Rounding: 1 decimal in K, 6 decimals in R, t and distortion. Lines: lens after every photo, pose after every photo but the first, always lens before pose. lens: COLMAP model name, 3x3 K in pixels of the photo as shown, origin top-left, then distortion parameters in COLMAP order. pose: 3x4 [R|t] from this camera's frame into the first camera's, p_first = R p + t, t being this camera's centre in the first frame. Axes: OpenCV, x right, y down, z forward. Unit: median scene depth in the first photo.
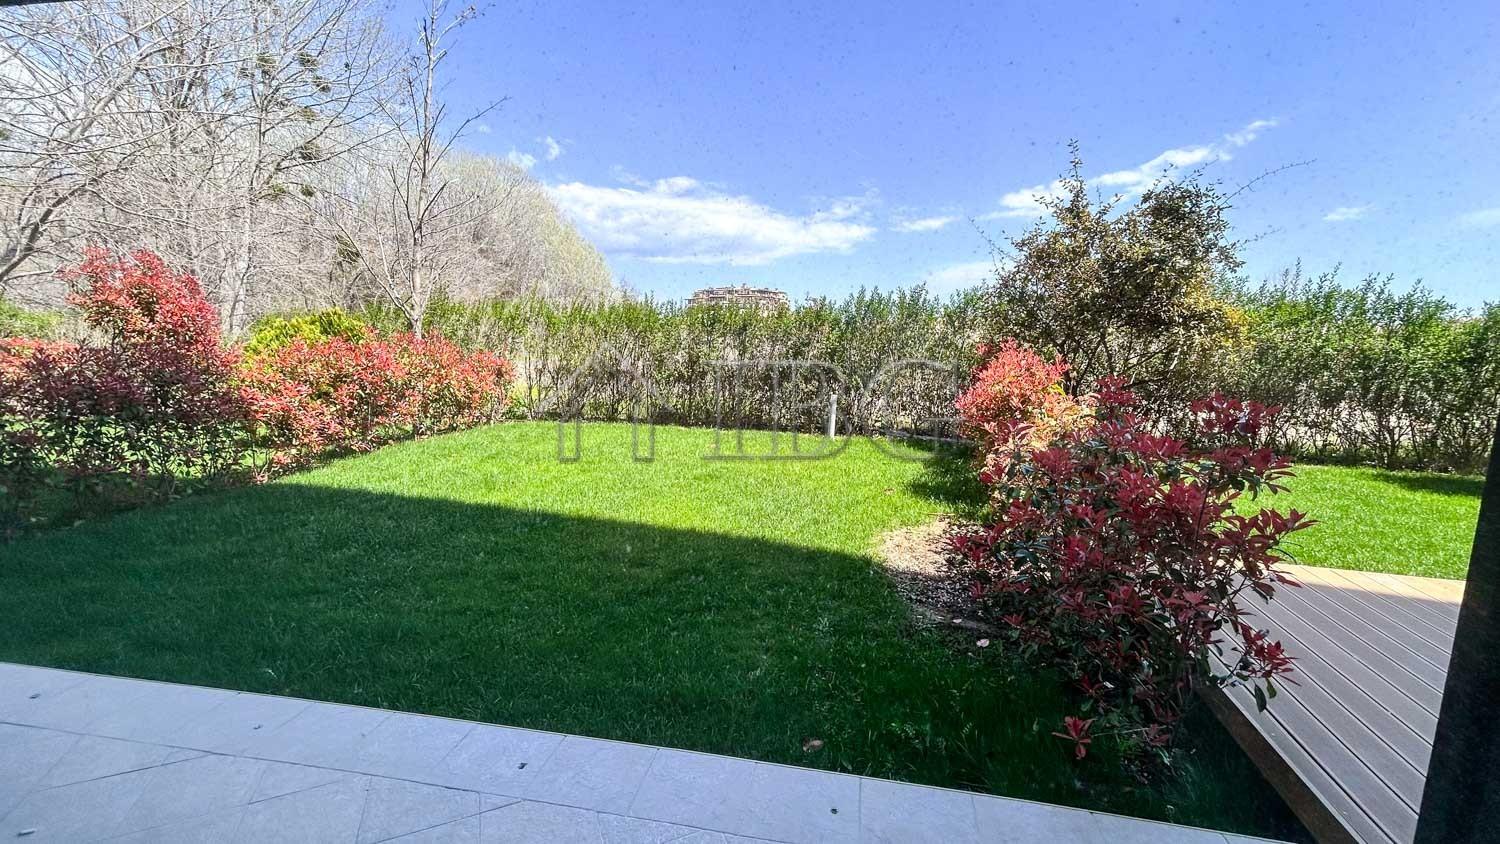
lens RADIAL K [[609.6, 0, 750.0], [0, 609.6, 422.0], [0, 0, 1]] dist [-0.000176, 0.000040]
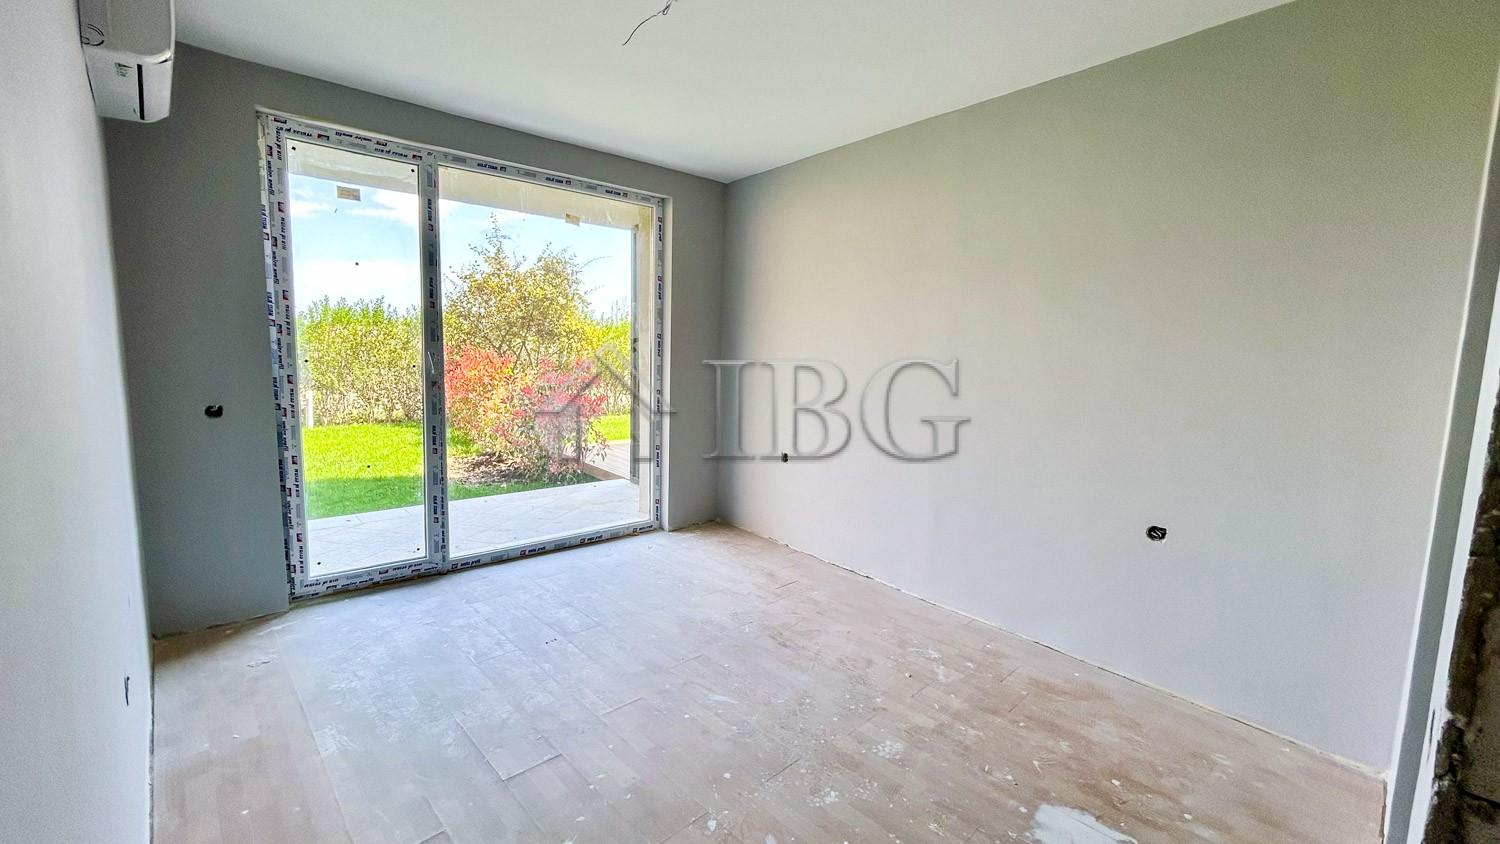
lens RADIAL K [[609.6, 0, 750.0], [0, 609.6, 422.0], [0, 0, 1]] dist [-0.000176, 0.000040]
pose [[0.615695, -0.085024, 0.783384, -0.339008], [0.095061, 0.994915, 0.033270, 0.072650], [-0.782229, 0.053985, 0.620647, -0.461131]]
